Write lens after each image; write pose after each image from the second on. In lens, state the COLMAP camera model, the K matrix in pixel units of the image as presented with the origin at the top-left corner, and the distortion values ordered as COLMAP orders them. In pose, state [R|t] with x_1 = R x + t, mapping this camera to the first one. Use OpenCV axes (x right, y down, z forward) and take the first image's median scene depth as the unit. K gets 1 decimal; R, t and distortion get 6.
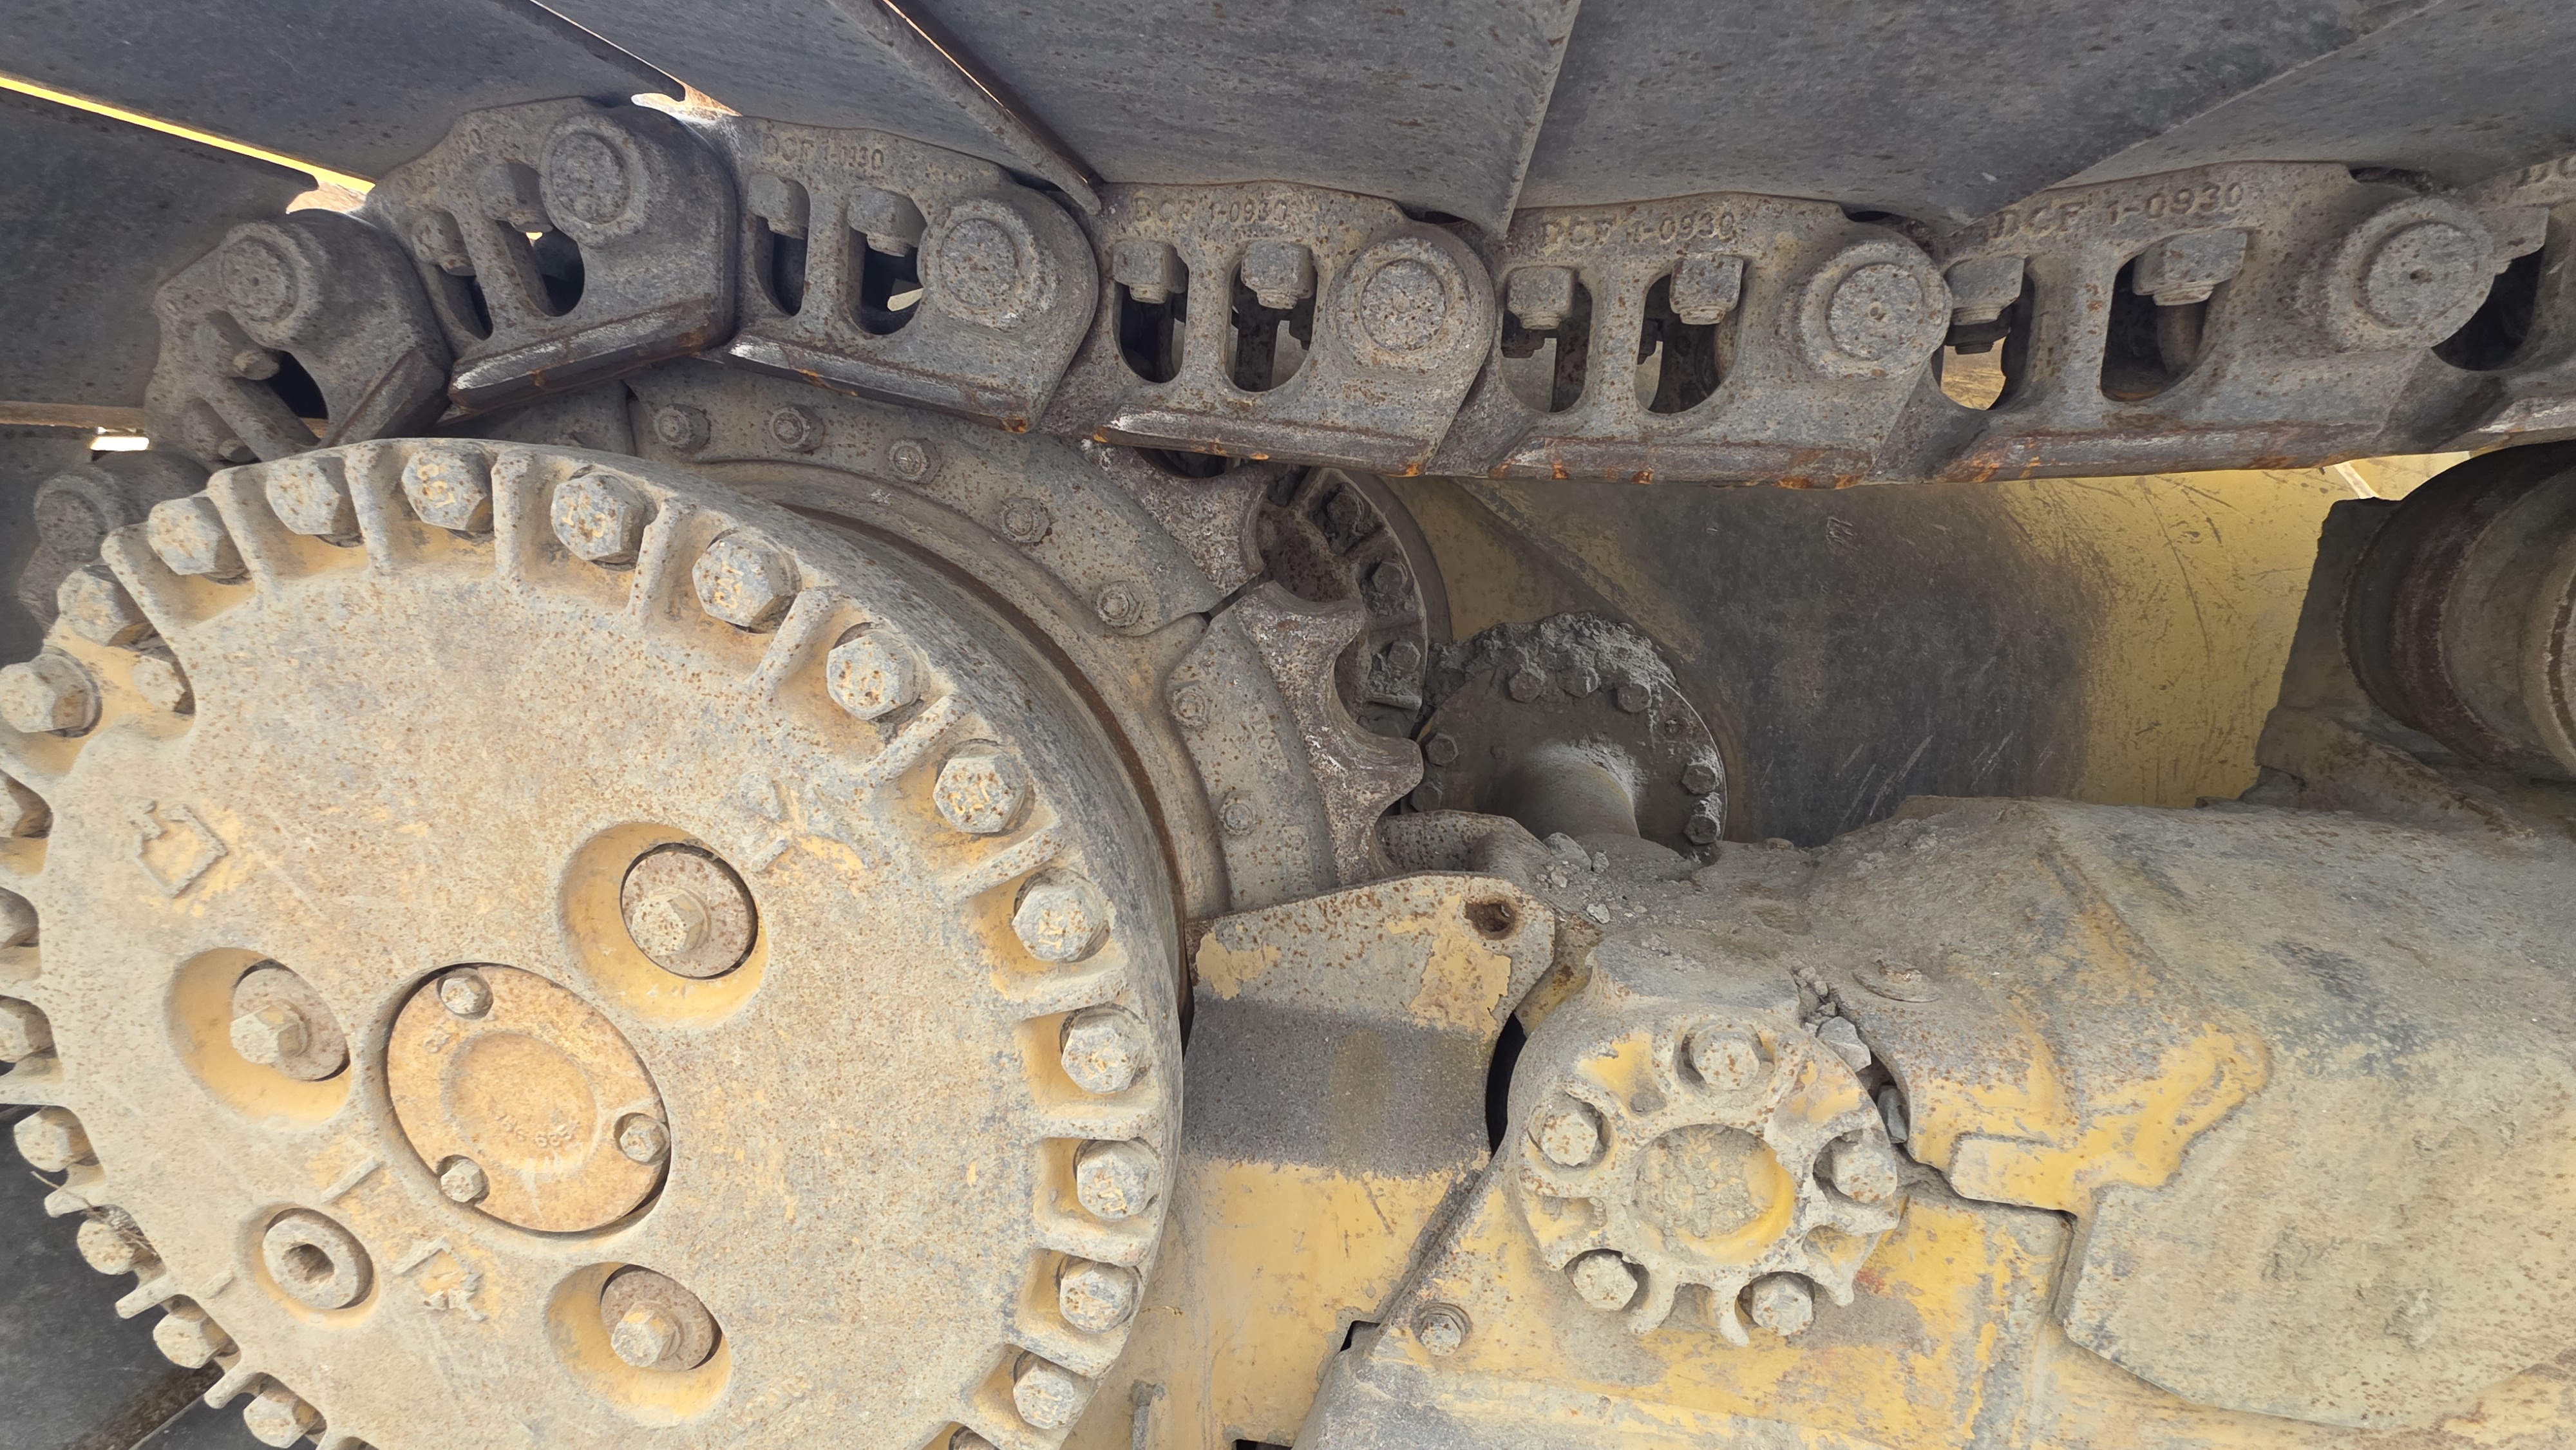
lens RADIAL K [[1023.1, 0, 1280.9], [0, 1023.1, 730.3], [0, 0, 1]] dist [0.003797, 0.000165]
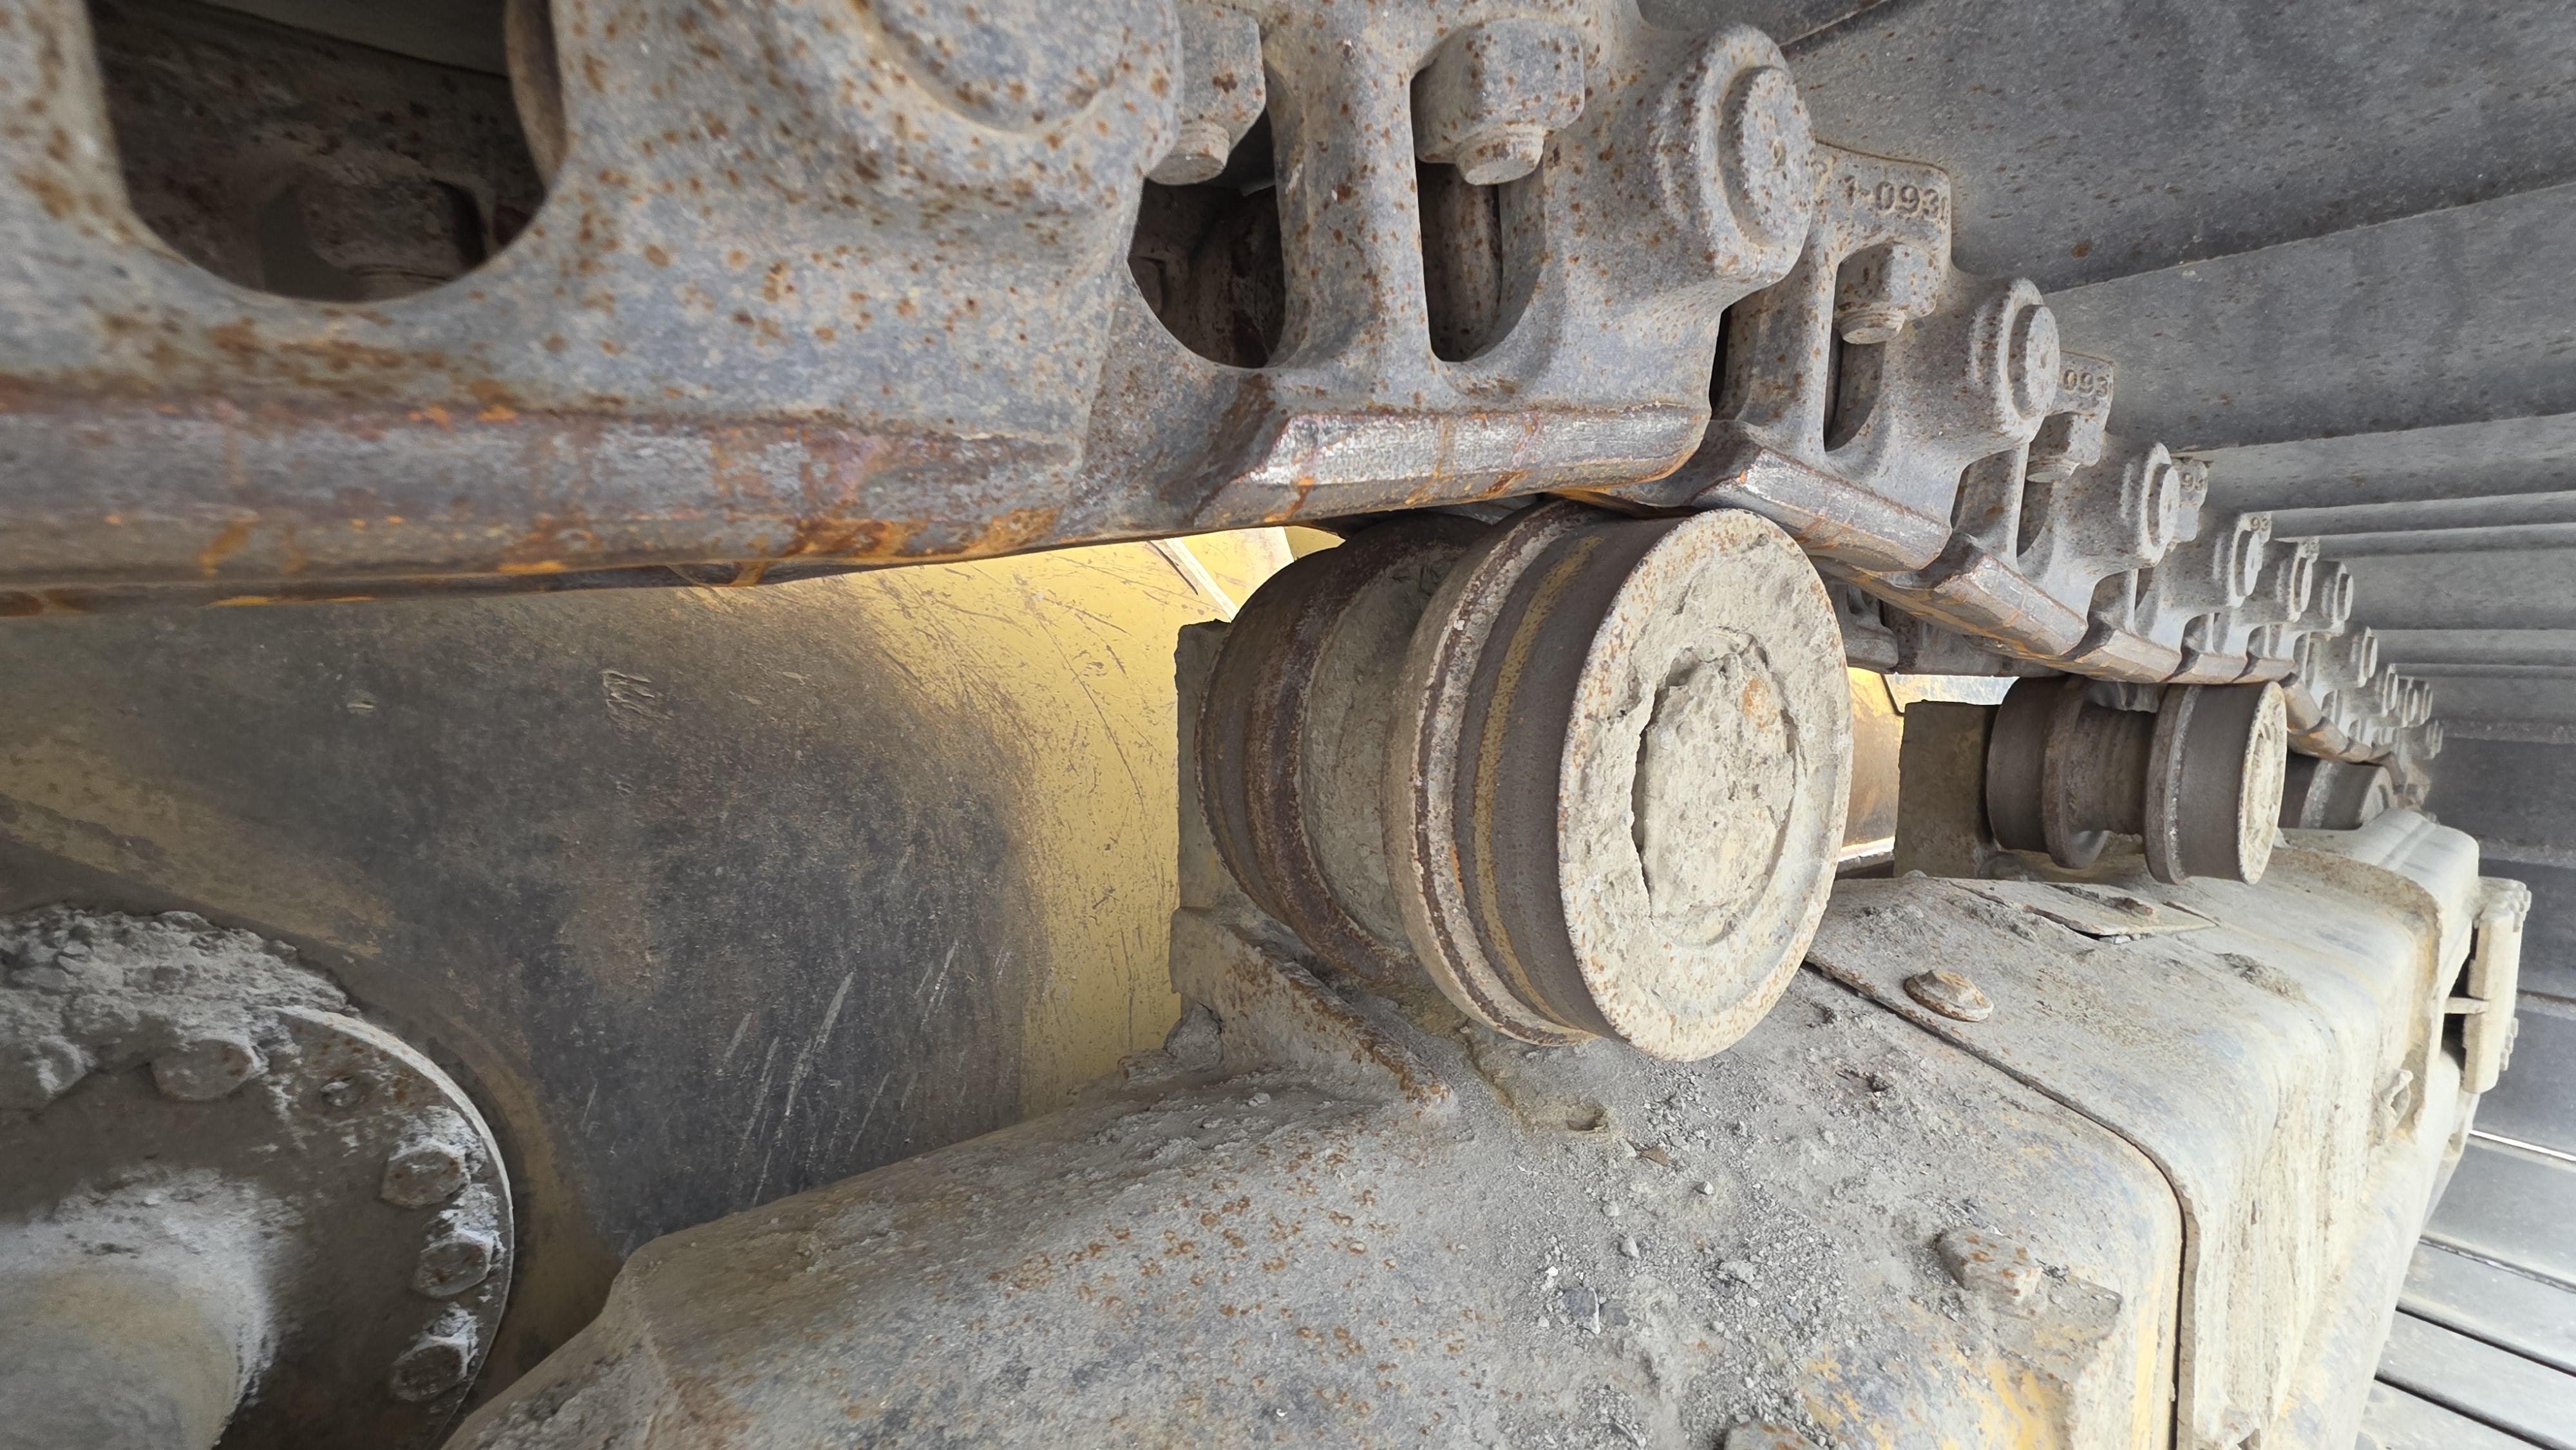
lens RADIAL K [[1023.1, 0, 1287.7], [0, 1023.1, 728.4], [0, 0, 1]] dist [0.003797, 0.000165]
pose [[0.685732, -0.102737, 0.720567, 0.387572], [0.192339, 0.980375, -0.043261, -0.074386], [-0.701981, 0.168259, 0.692035, 0.321232]]
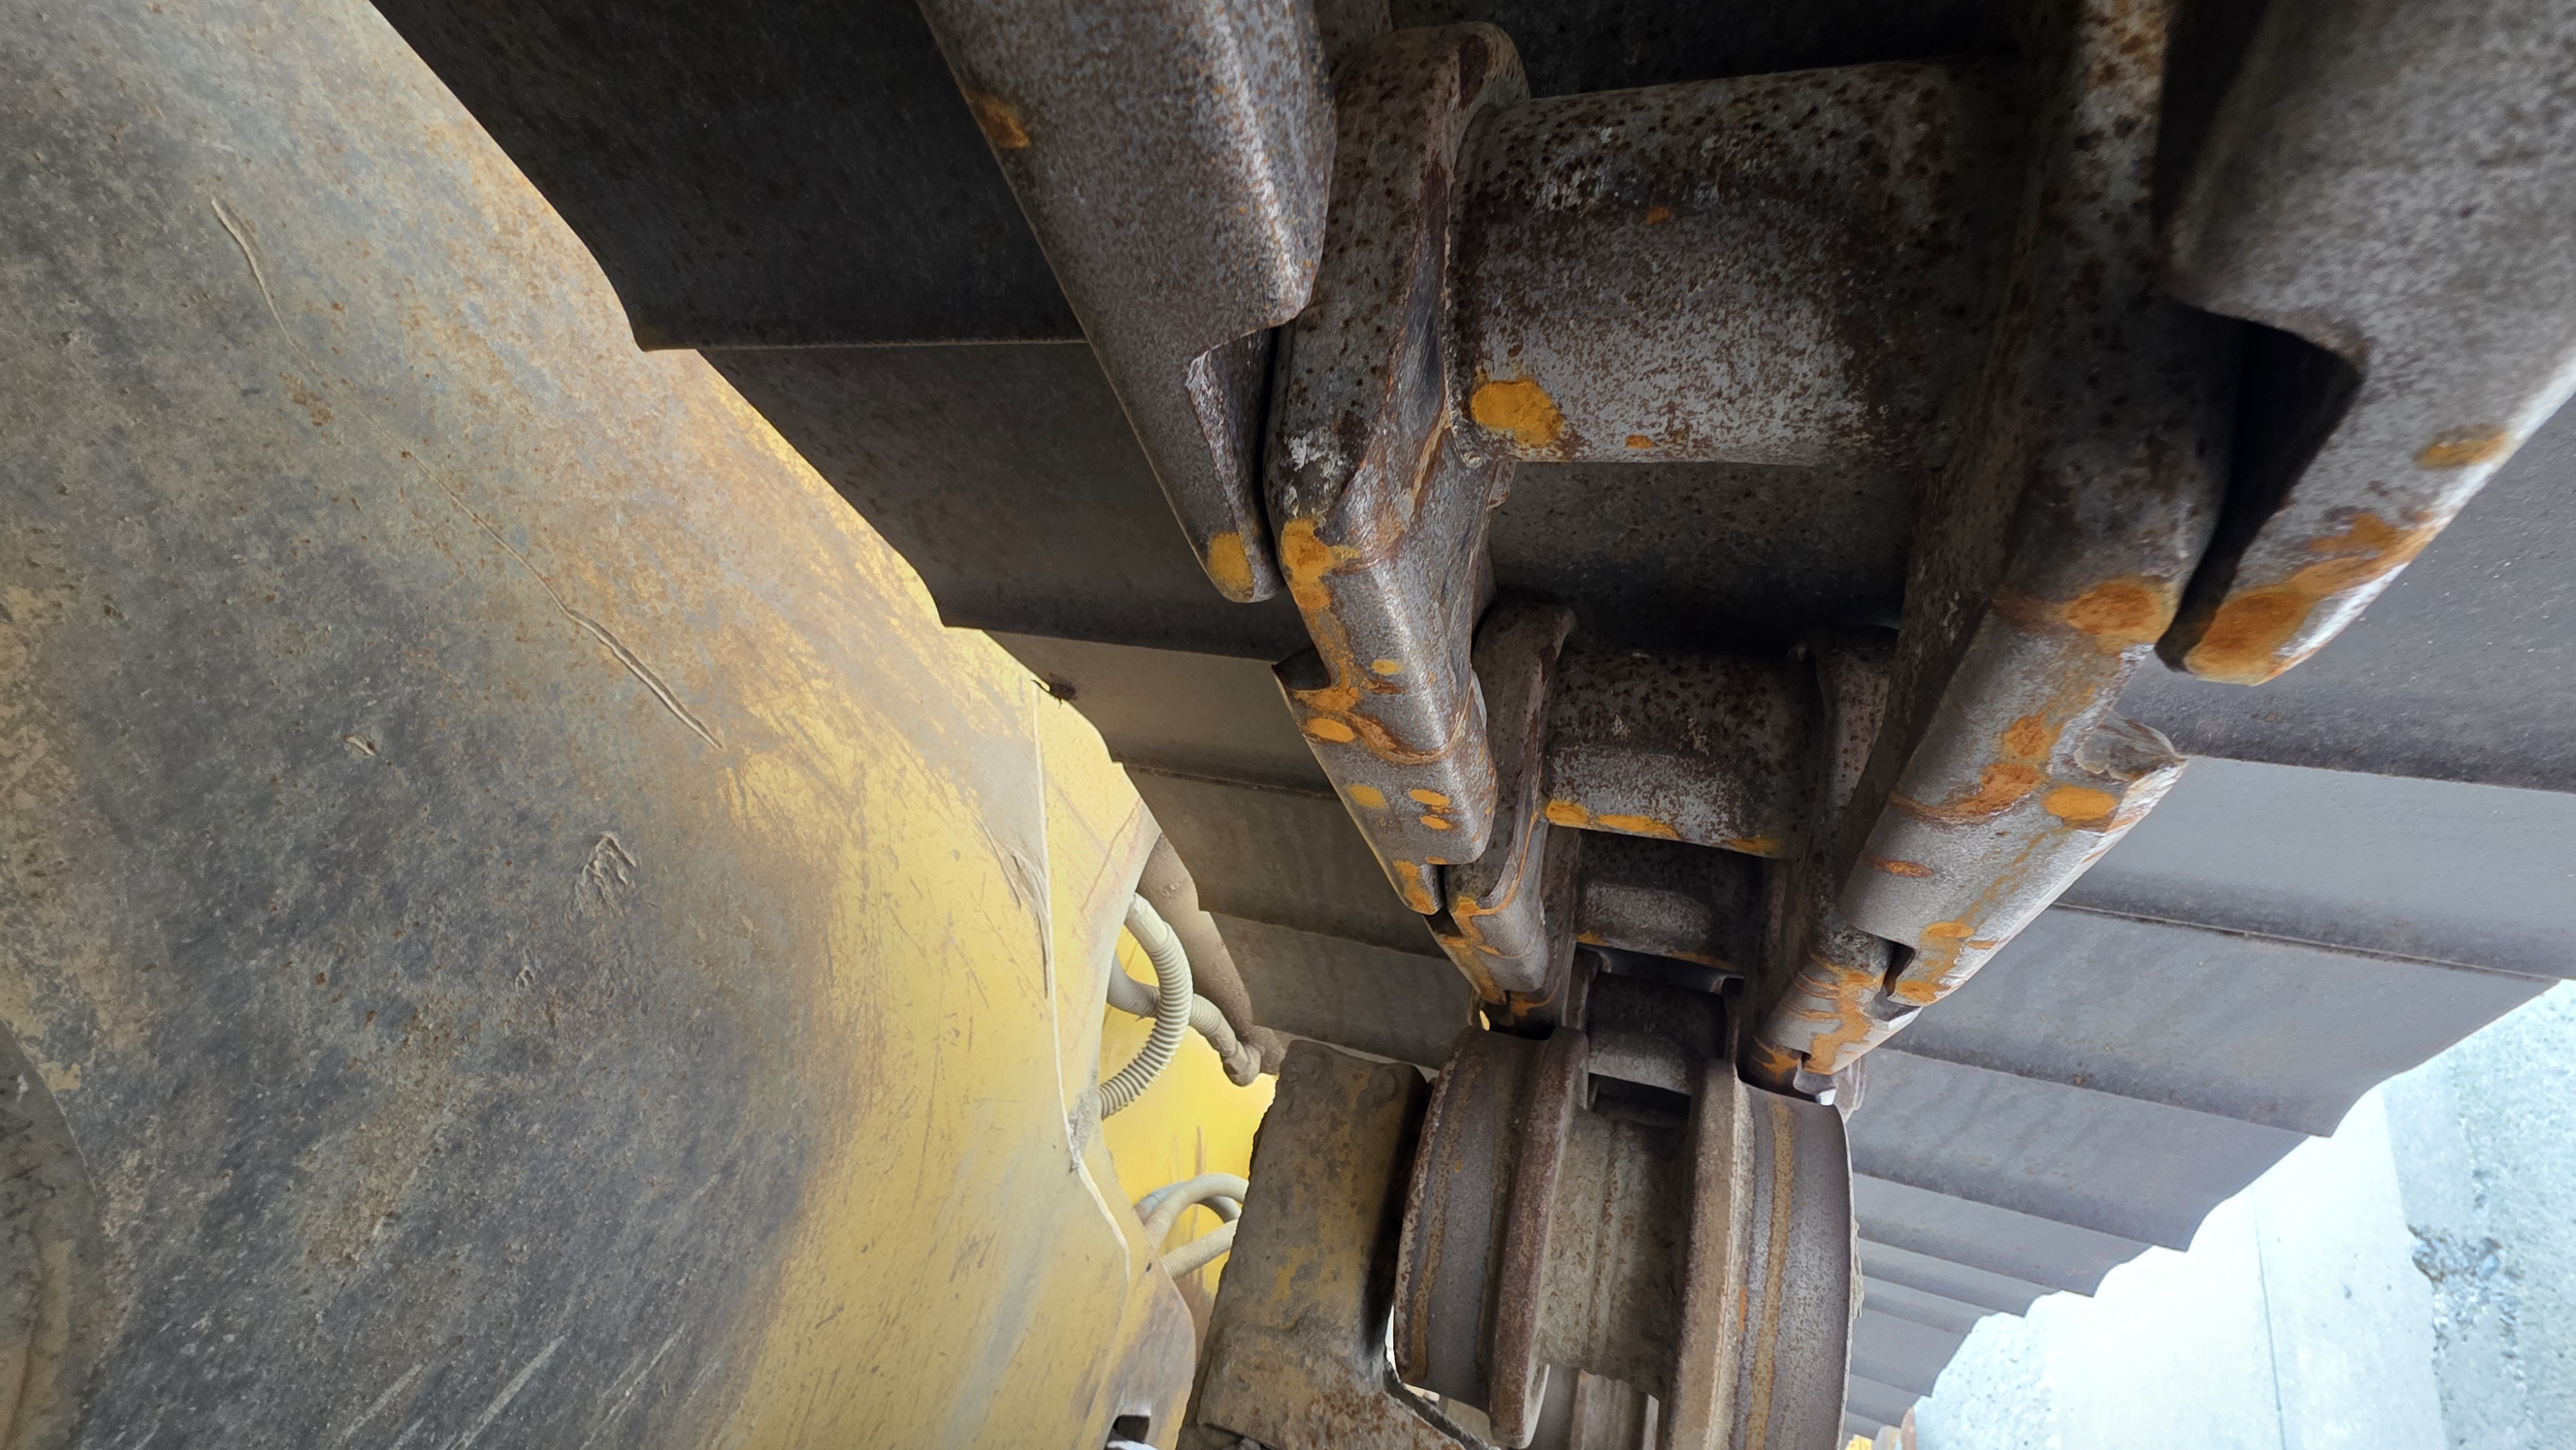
lens RADIAL K [[1023.1, 0, 1291.3], [0, 1023.1, 732.1], [0, 0, 1]] dist [0.003797, 0.000165]
pose [[0.136580, 0.475782, 0.868895, 0.137753], [-0.048645, 0.879277, -0.473820, -0.035816], [-0.989434, 0.022447, 0.143236, 0.630209]]
